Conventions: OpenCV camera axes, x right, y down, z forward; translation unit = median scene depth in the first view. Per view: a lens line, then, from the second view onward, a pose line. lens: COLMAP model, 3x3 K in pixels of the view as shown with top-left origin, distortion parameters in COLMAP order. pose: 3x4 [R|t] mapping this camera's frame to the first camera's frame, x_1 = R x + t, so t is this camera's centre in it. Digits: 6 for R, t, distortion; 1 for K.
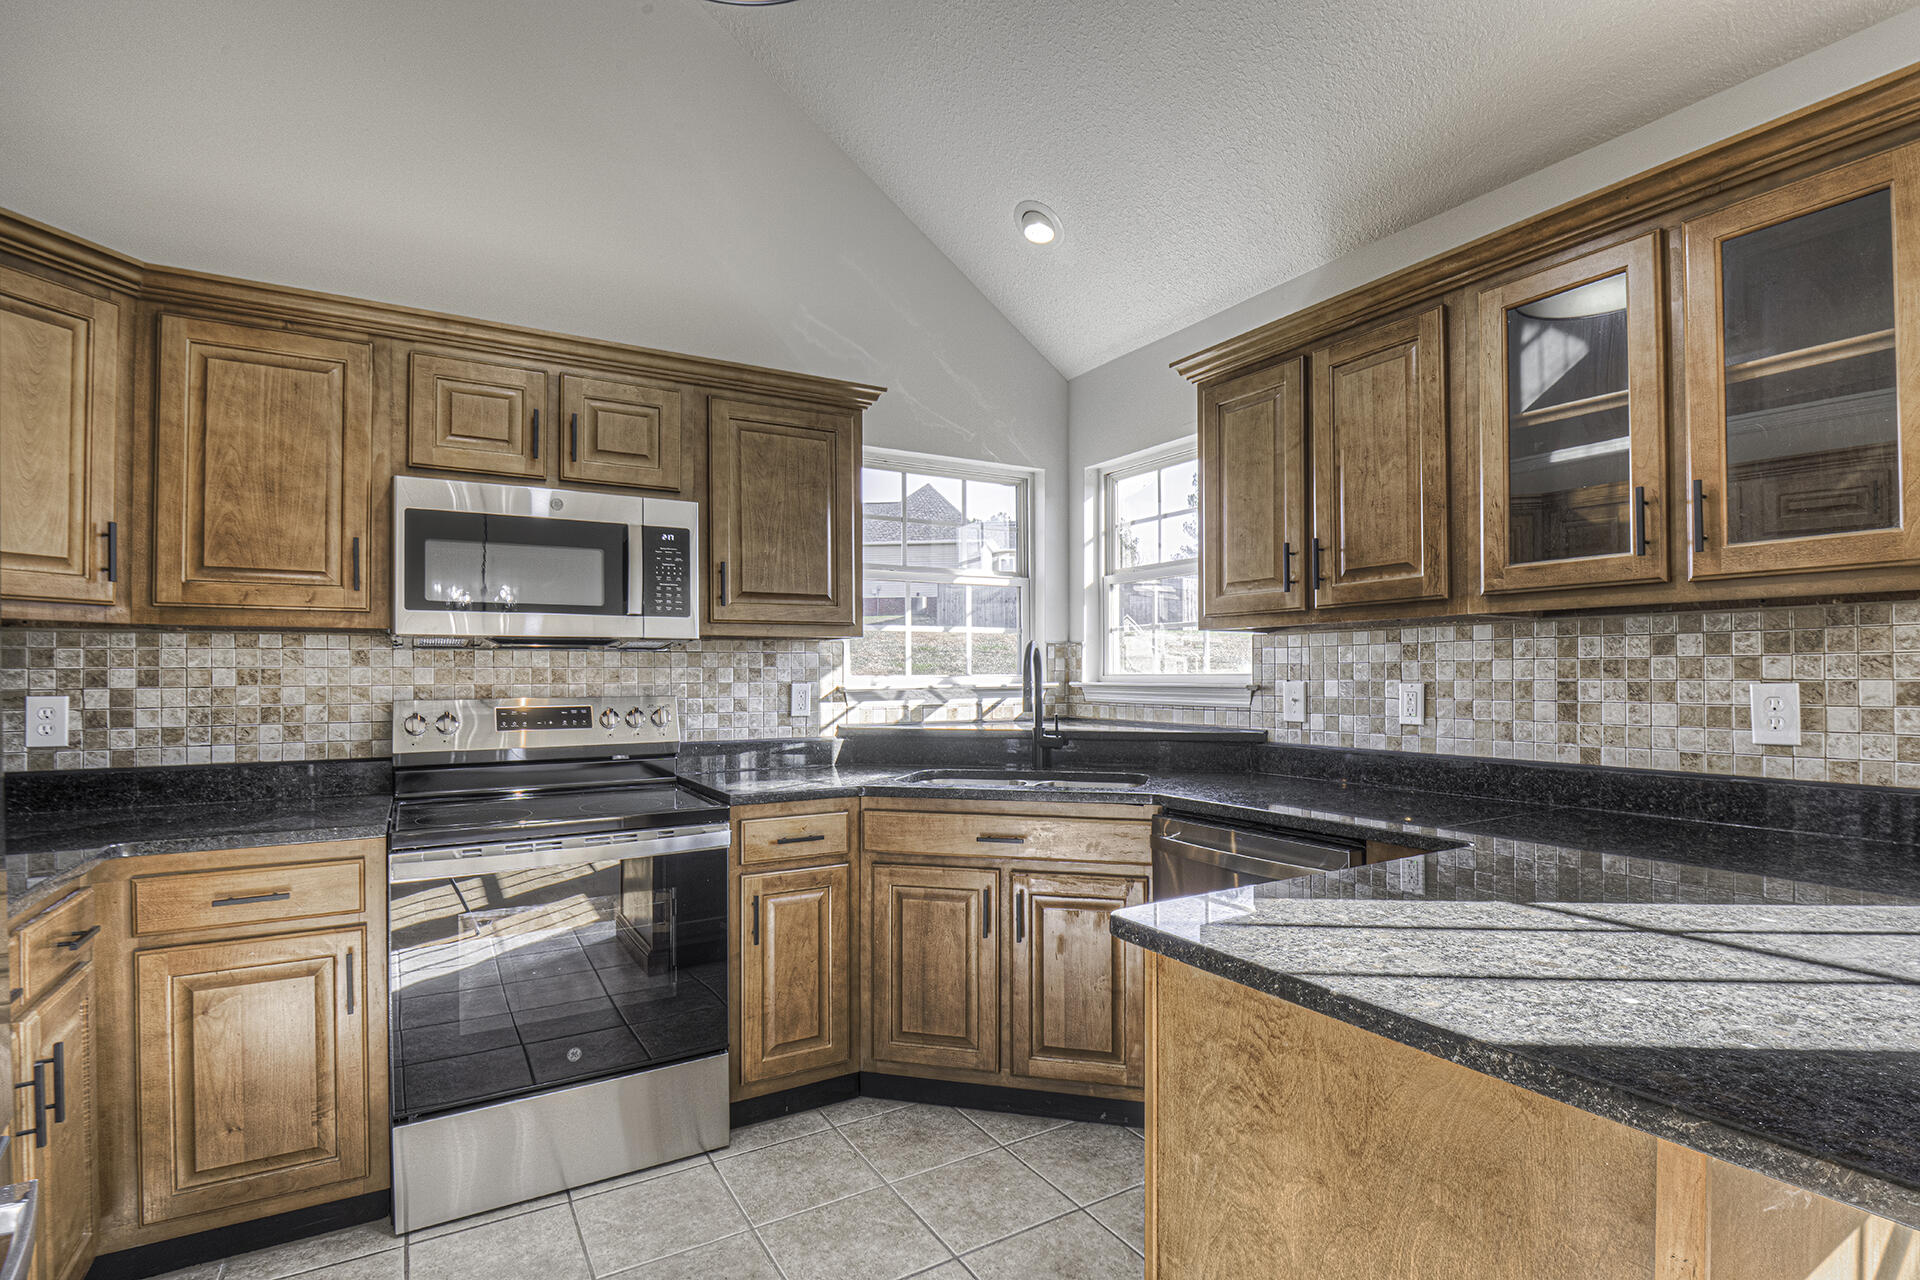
lens RADIAL K [[924.5, 0, 983.4], [0, 924.5, 665.6], [0, 0, 1]] dist [-0.002779, -0.015912]
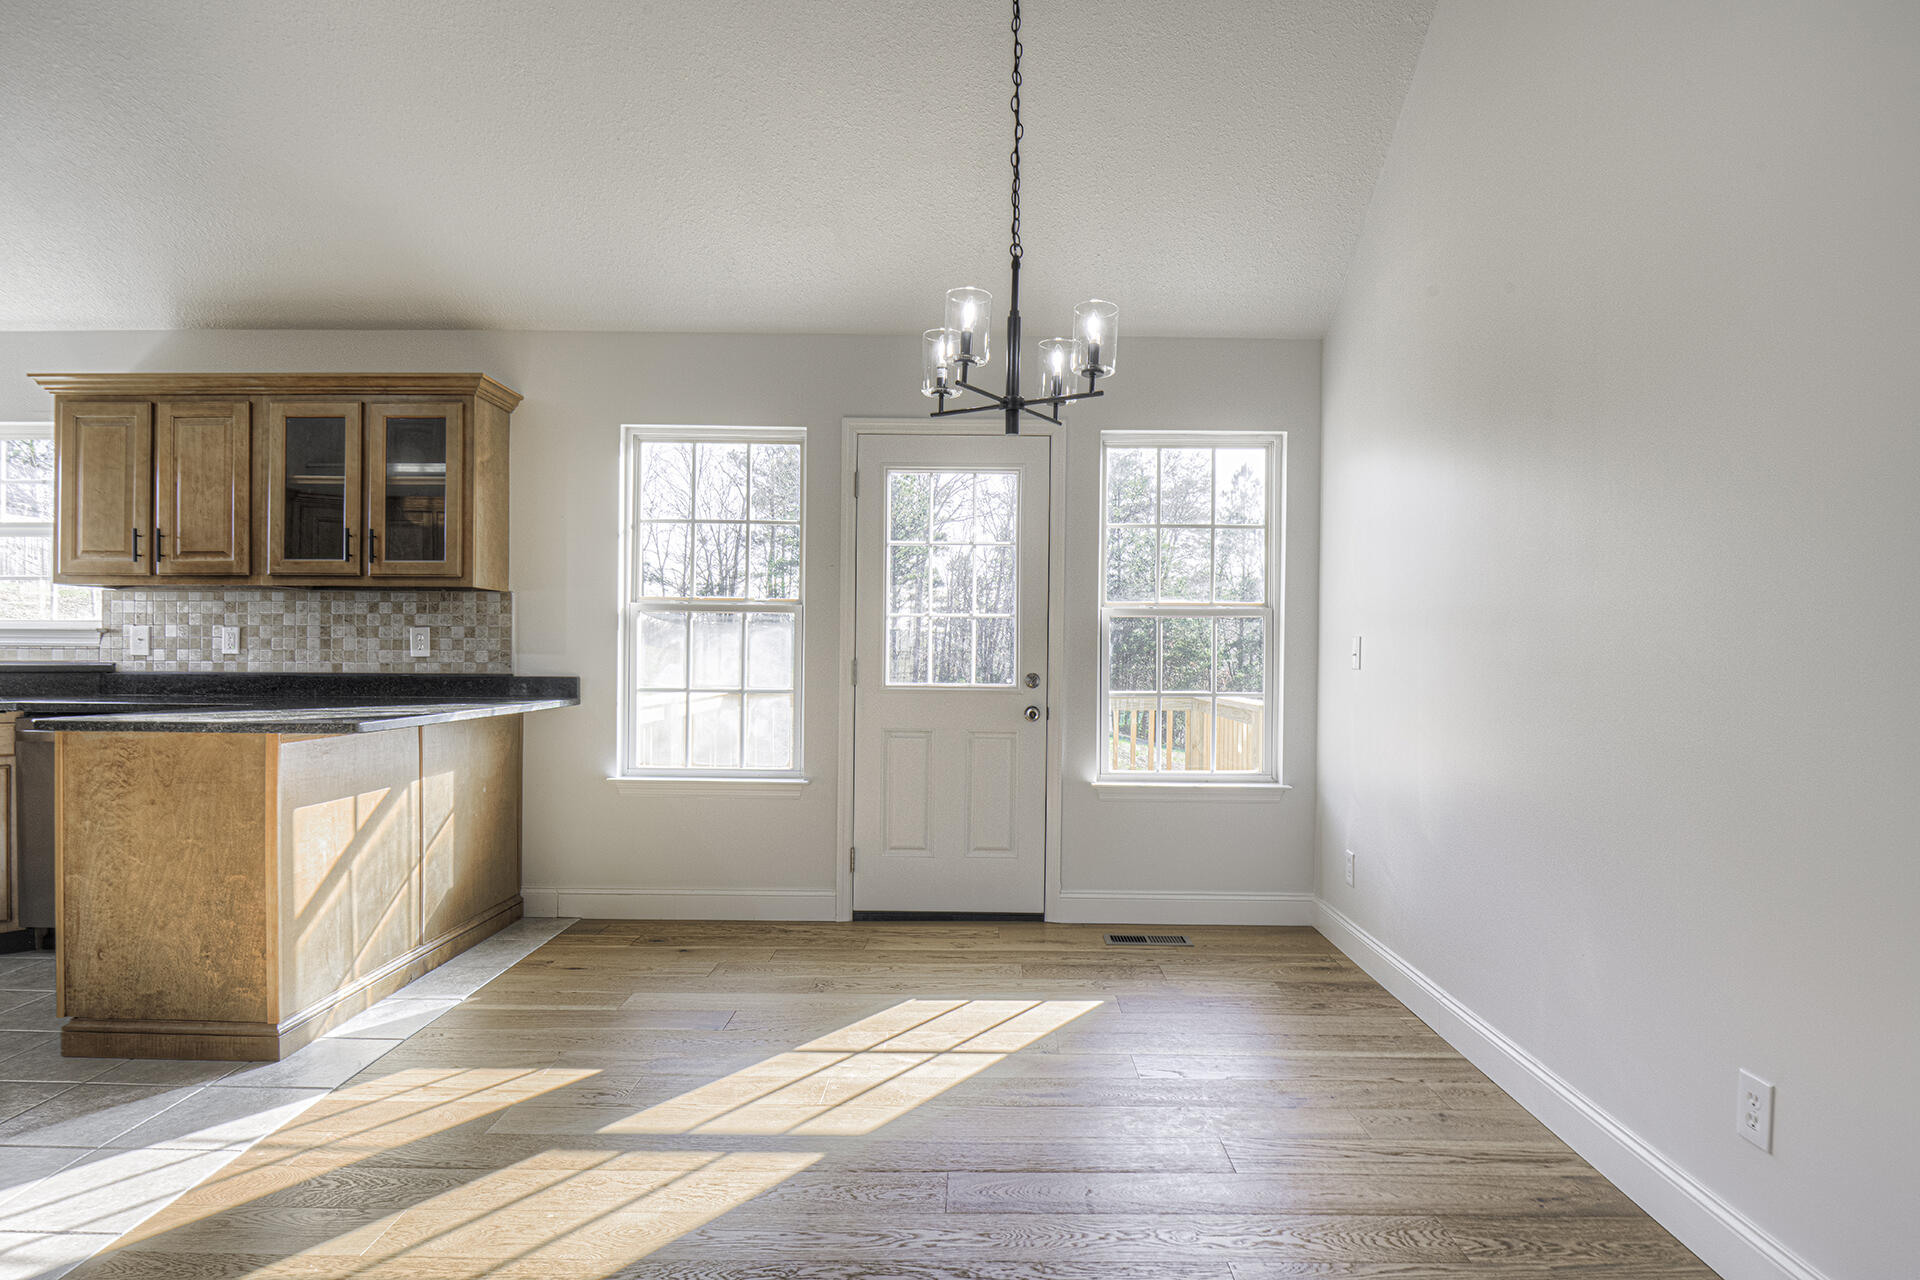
lens RADIAL K [[1023.3, 0, 988.7], [0, 1023.3, 664.4], [0, 0, 1]] dist [-0.007841, -0.013177]
pose [[0.519636, -0.000149, 0.854388, -0.325167], [-0.018122, 0.999773, 0.011196, 0.038986], [-0.854196, -0.021301, 0.519515, -0.958124]]
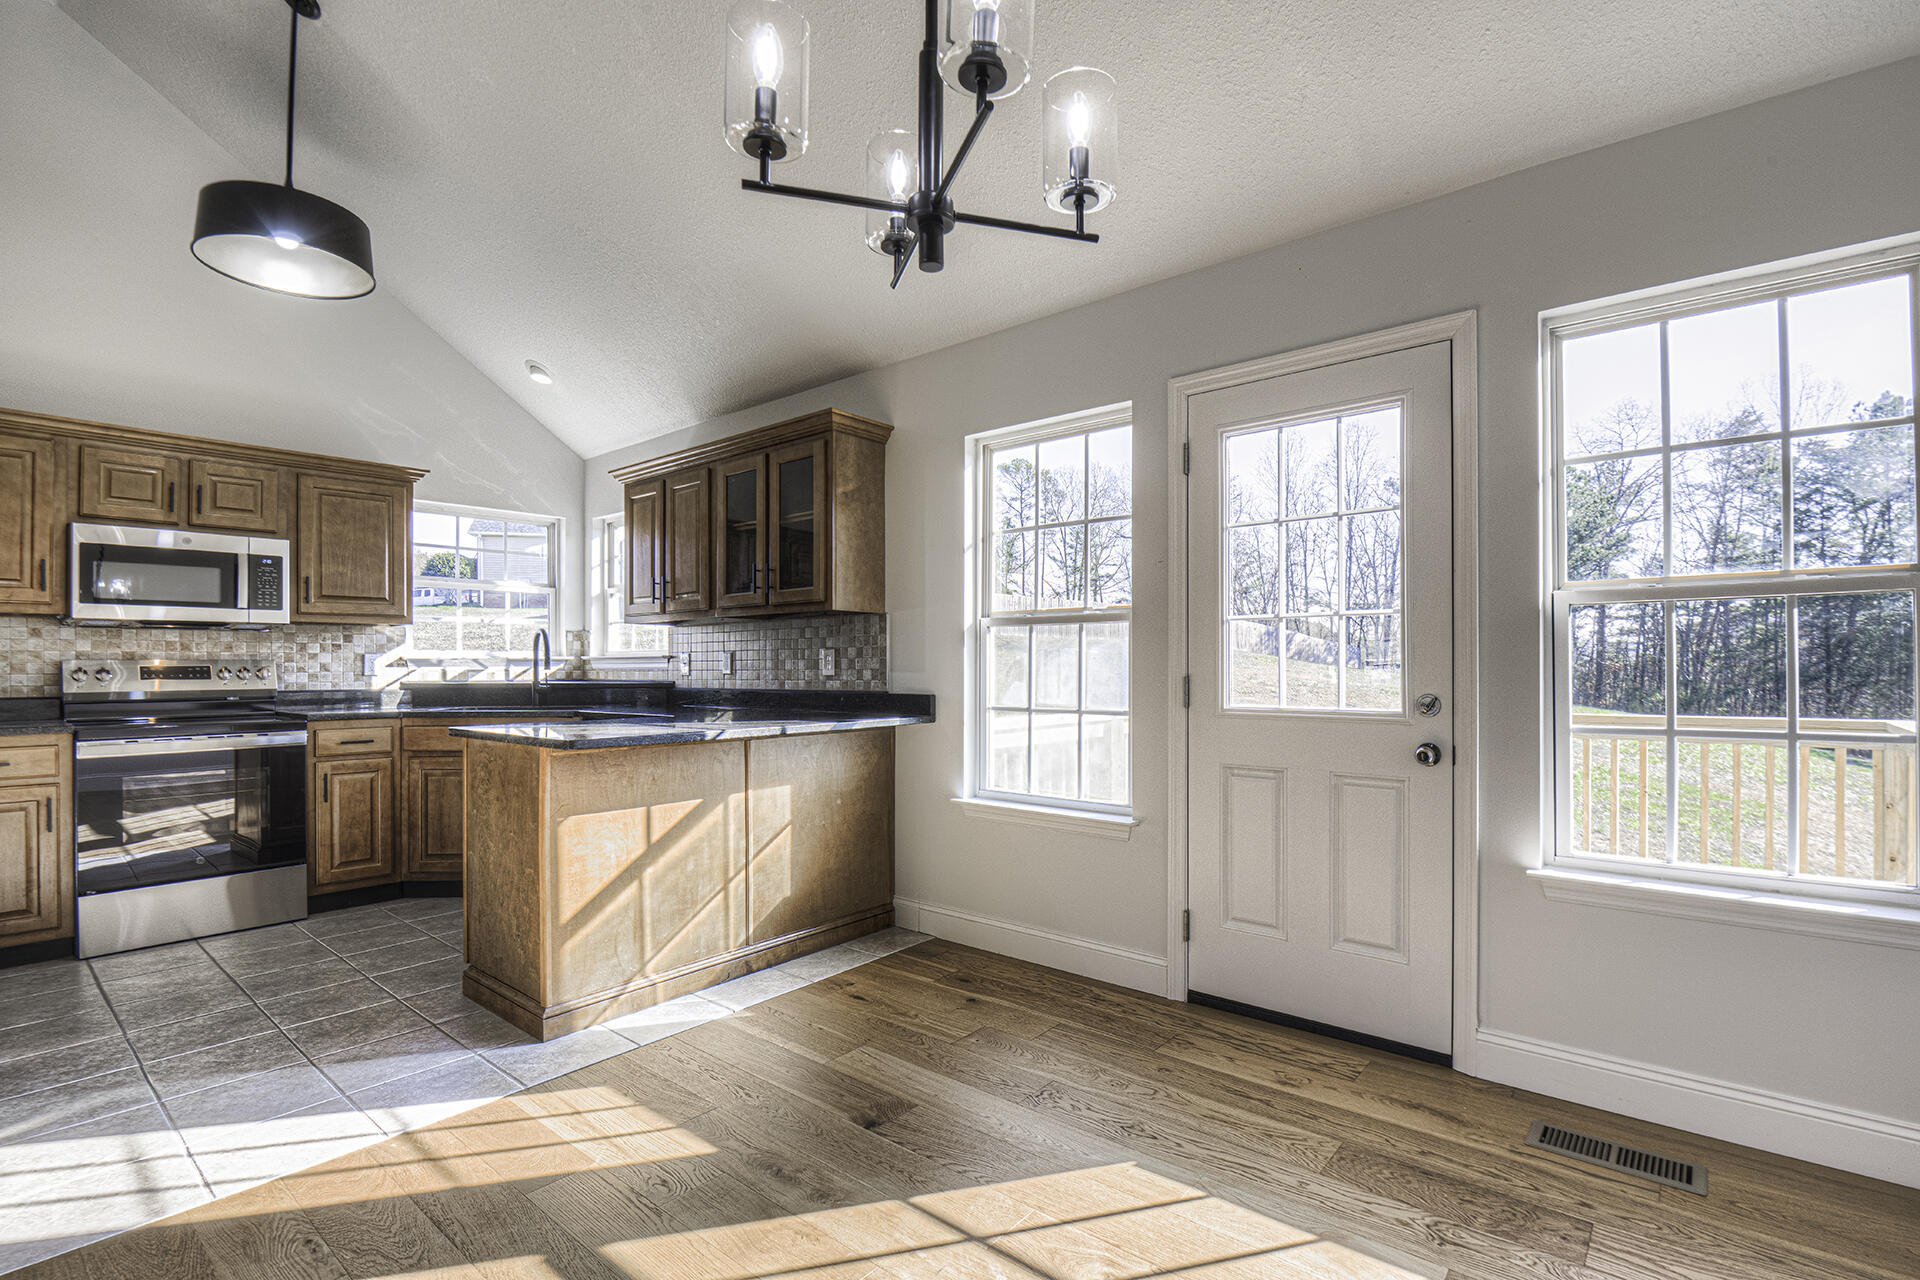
lens RADIAL K [[882.2, 0, 985.5], [0, 882.2, 662.9], [0, 0, 1]] dist [-0.006810, -0.010083]
pose [[0.945535, 0.002448, 0.325512, 0.372784], [-0.003233, 0.999993, 0.001870, 0.035282], [-0.325505, -0.002820, 0.945536, -0.910829]]
